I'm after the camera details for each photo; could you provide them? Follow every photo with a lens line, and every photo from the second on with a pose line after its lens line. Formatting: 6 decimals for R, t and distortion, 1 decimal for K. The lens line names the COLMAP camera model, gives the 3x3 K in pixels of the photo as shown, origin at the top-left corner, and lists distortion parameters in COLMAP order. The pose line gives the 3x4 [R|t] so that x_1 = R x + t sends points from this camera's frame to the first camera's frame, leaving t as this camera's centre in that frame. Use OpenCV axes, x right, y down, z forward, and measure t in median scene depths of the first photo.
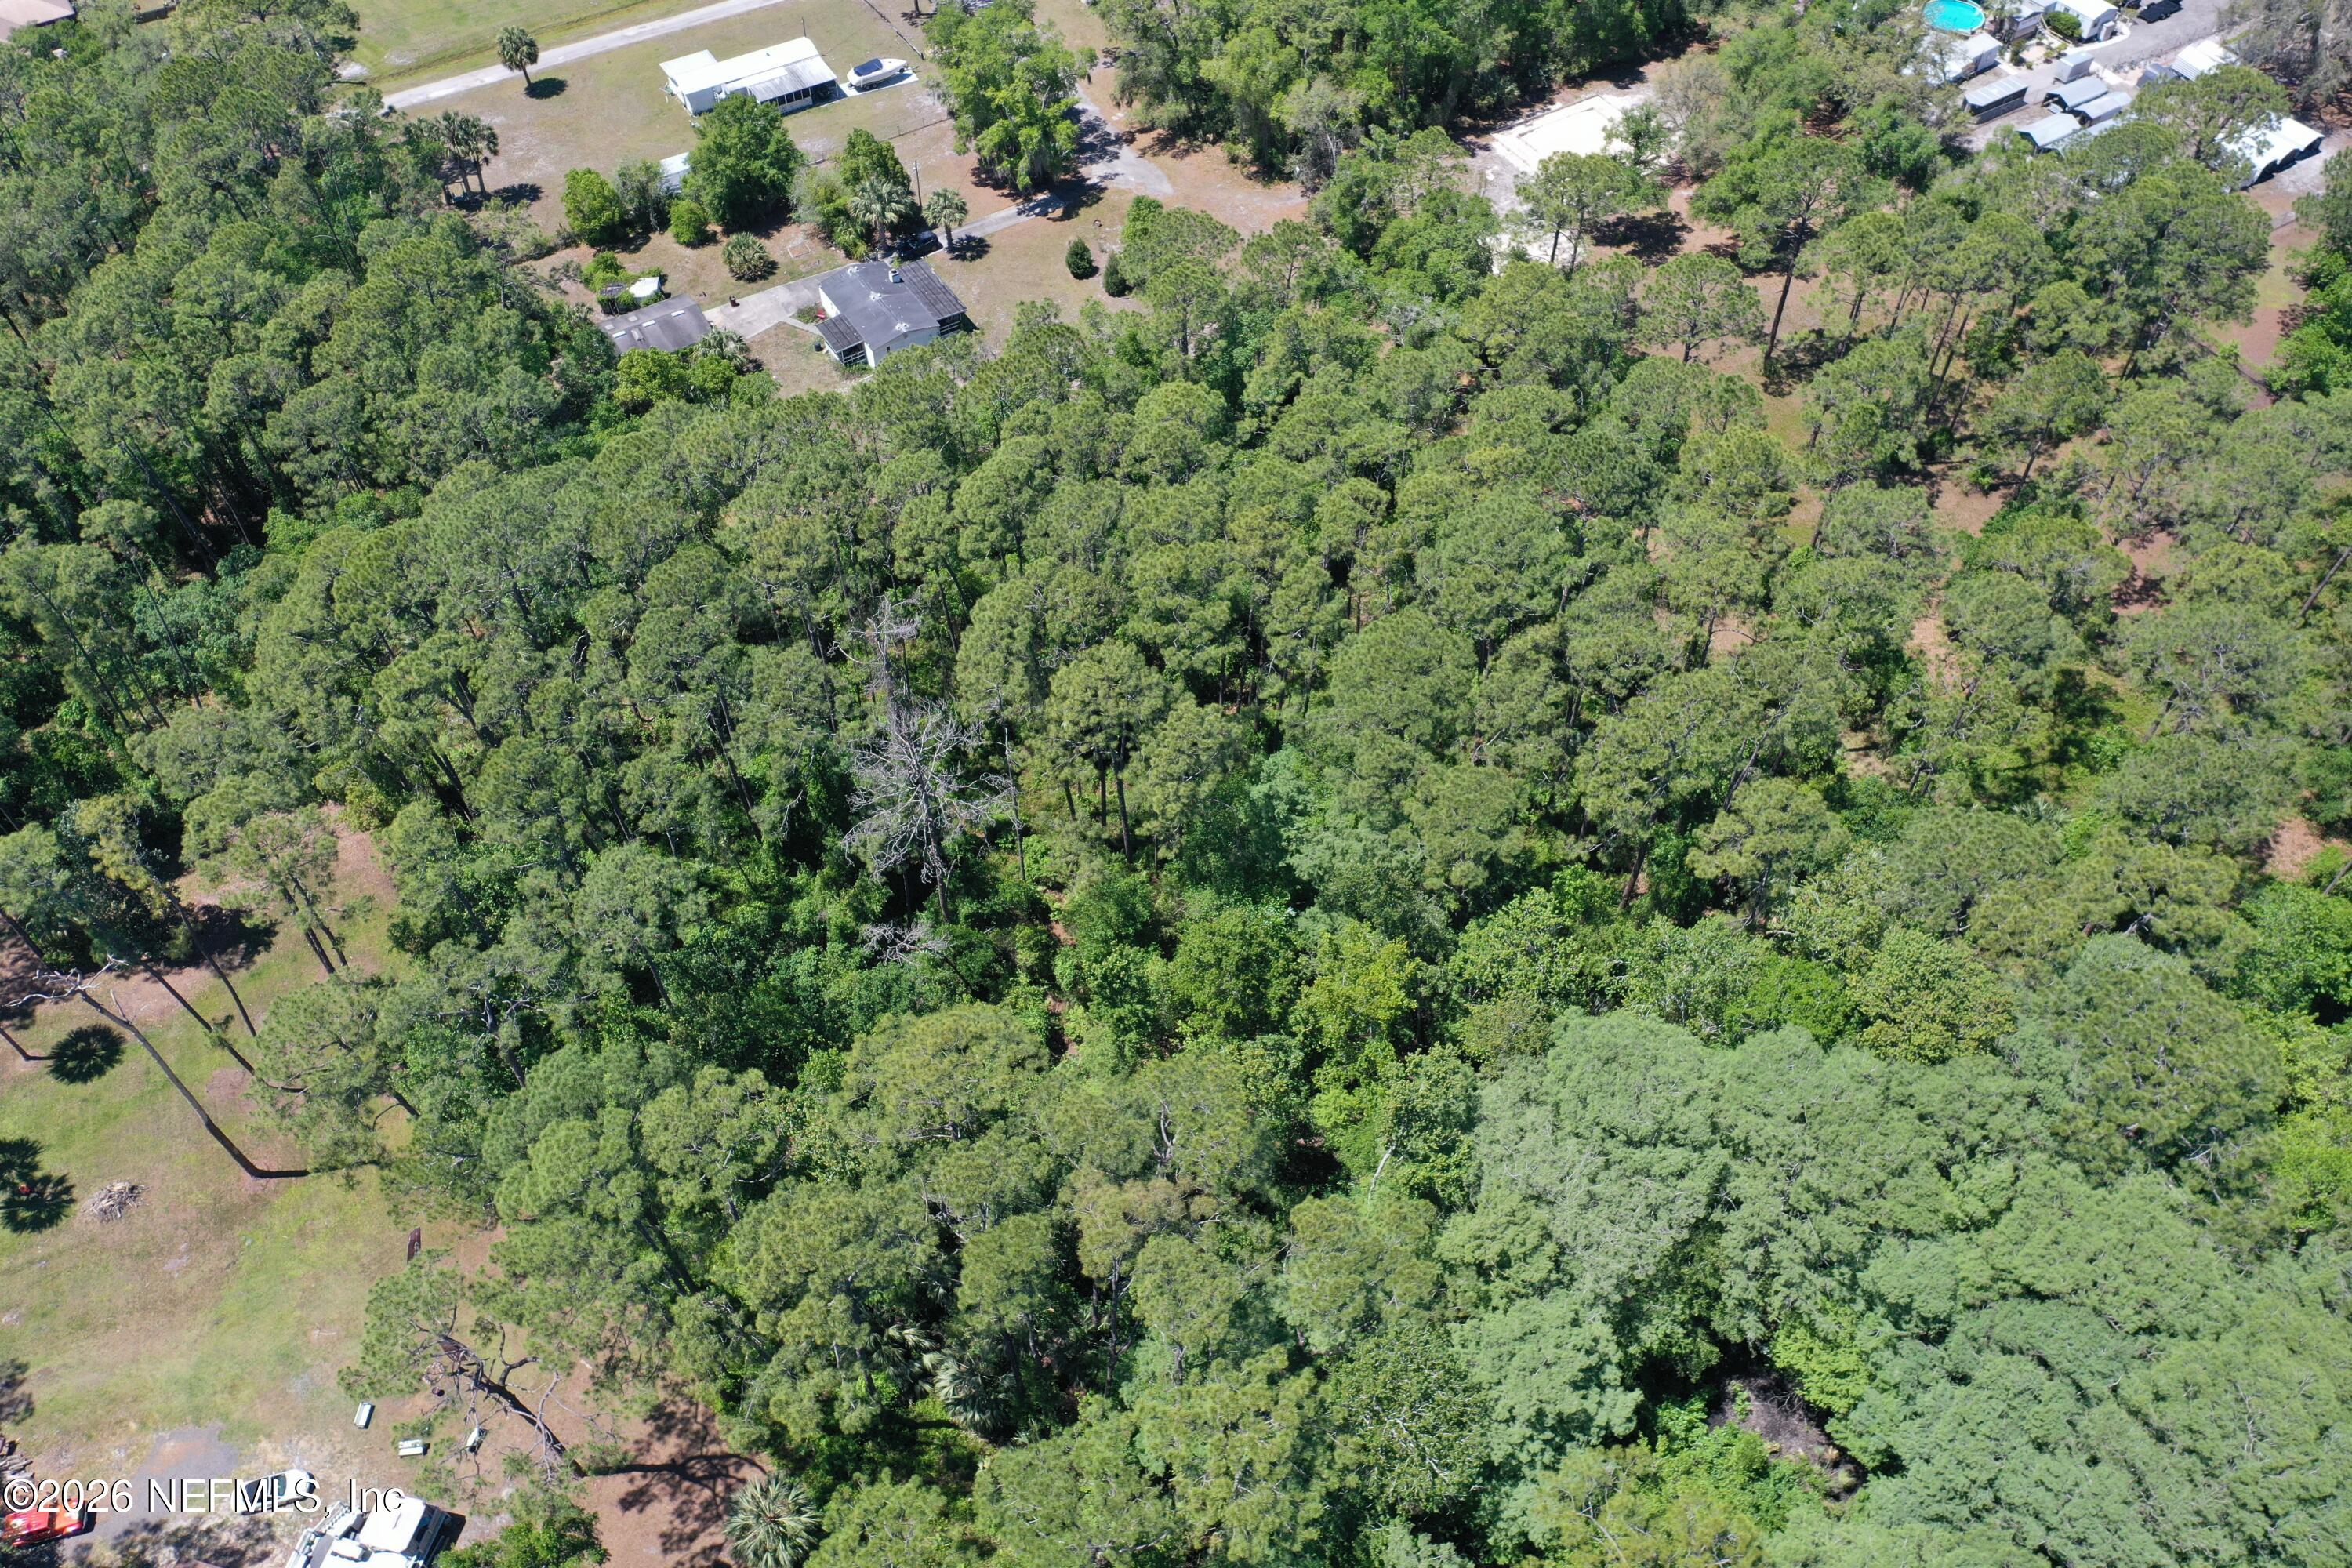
lens RADIAL K [[1824.7, 0, 1165.9], [0, 1824.7, 784.5], [0, 0, 1]] dist [0.001441, 0.000475]
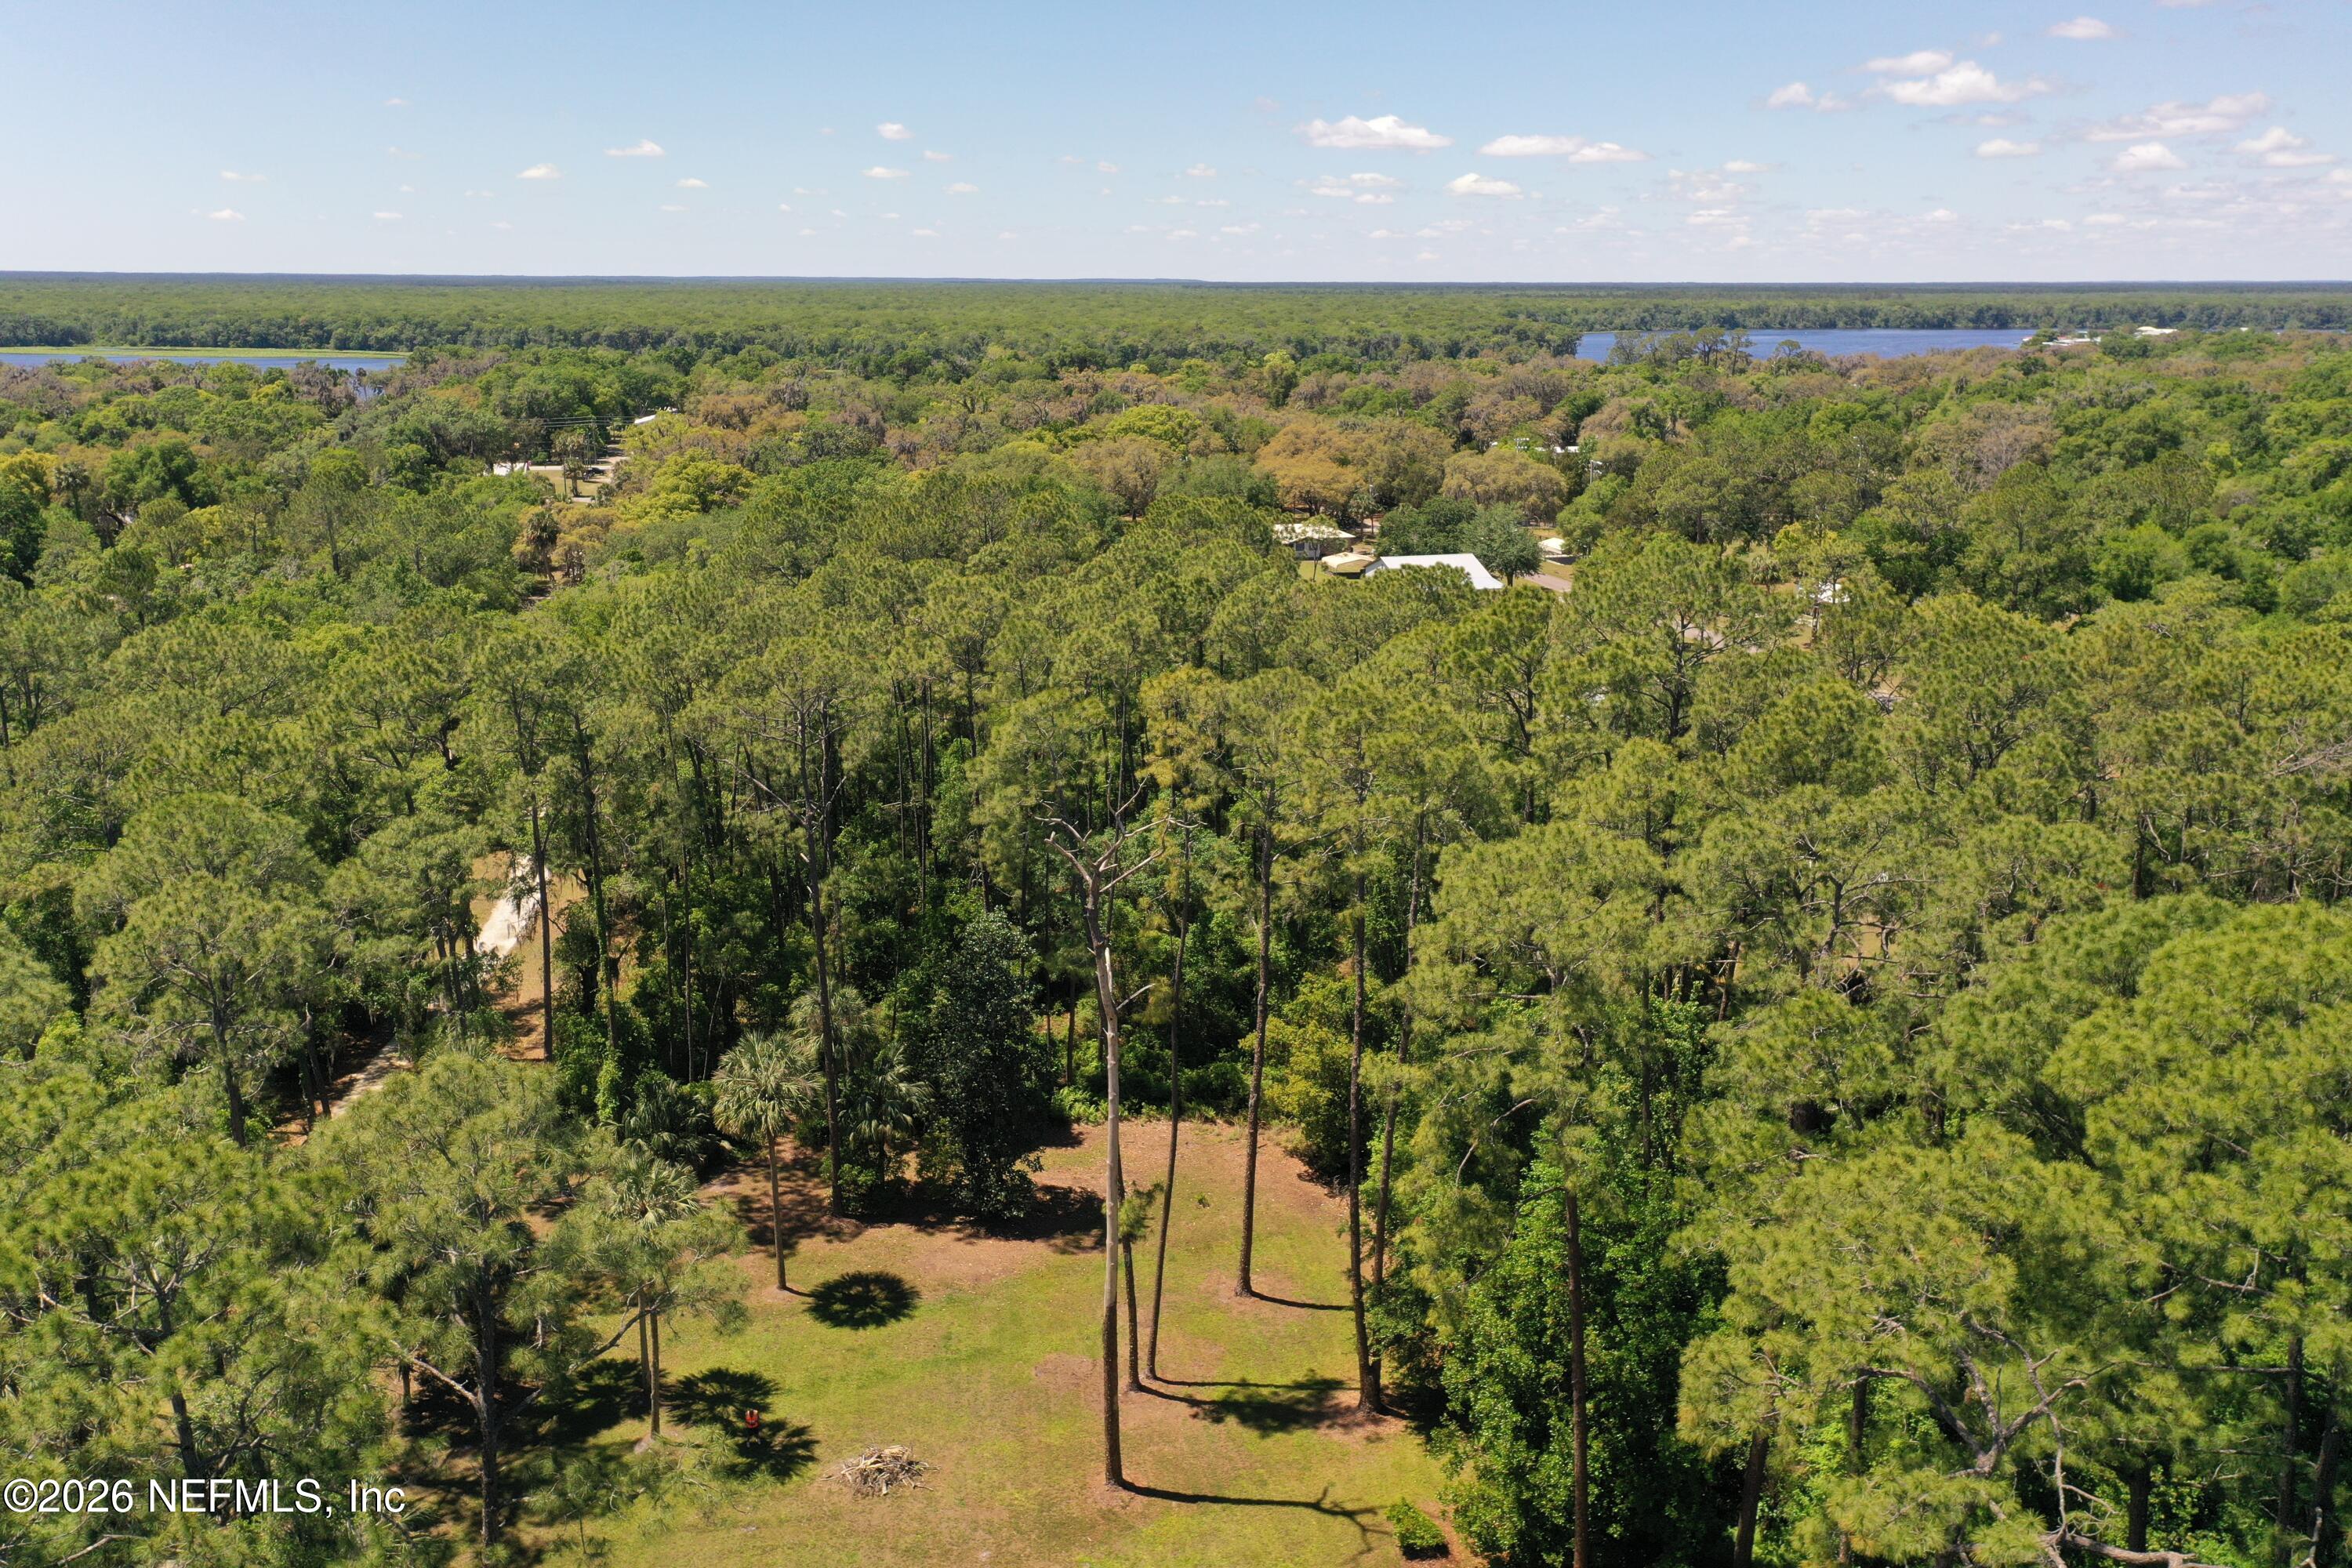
lens RADIAL K [[1849.5, 0, 1167.6], [0, 1849.5, 786.9], [0, 0, 1]] dist [0.002210, 0.003882]
pose [[0.959489, 0.083126, -0.269204, -0.228255], [-0.226368, 0.796316, -0.560927, 0.239537], [0.167744, 0.599142, 0.782873, 0.278486]]
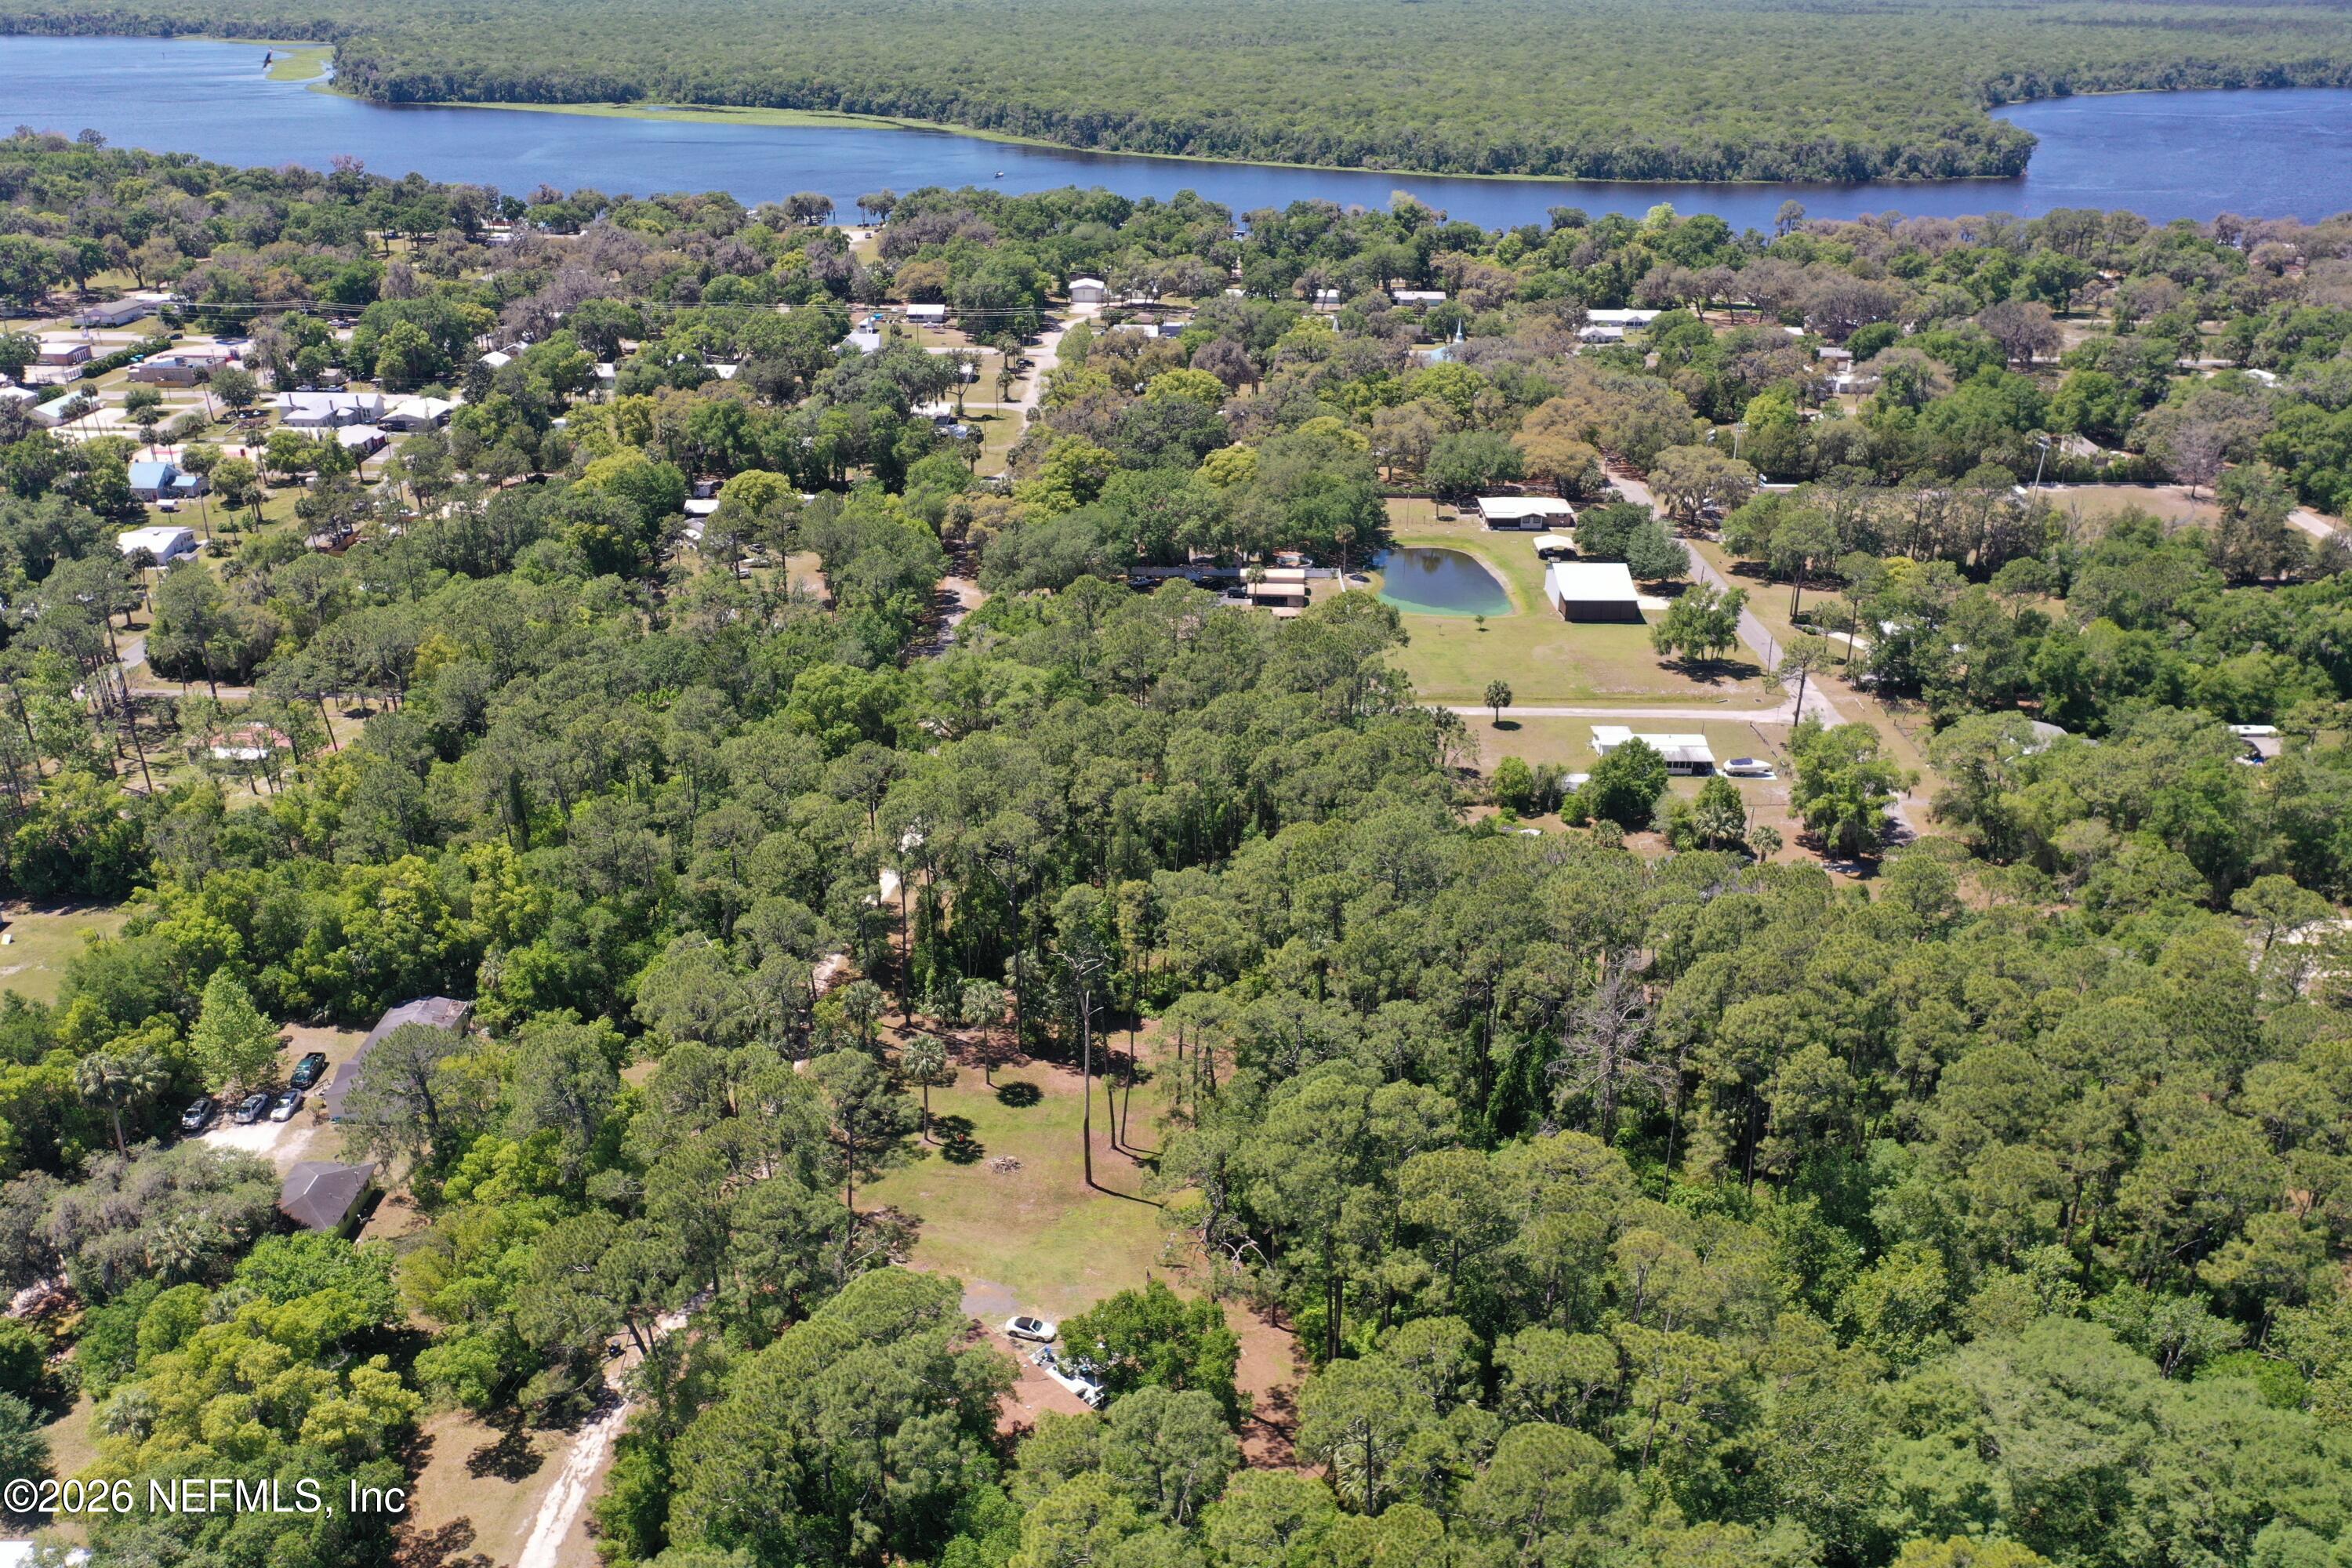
lens RADIAL K [[1856.0, 0, 1168.4], [0, 1856.0, 794.0], [0, 0, 1]] dist [-0.001277, 0.011497]
pose [[0.857983, 0.226041, -0.461270, 0.117171], [-0.410680, 0.841244, -0.351639, 0.297998], [0.308556, 0.491135, 0.814604, -0.235064]]
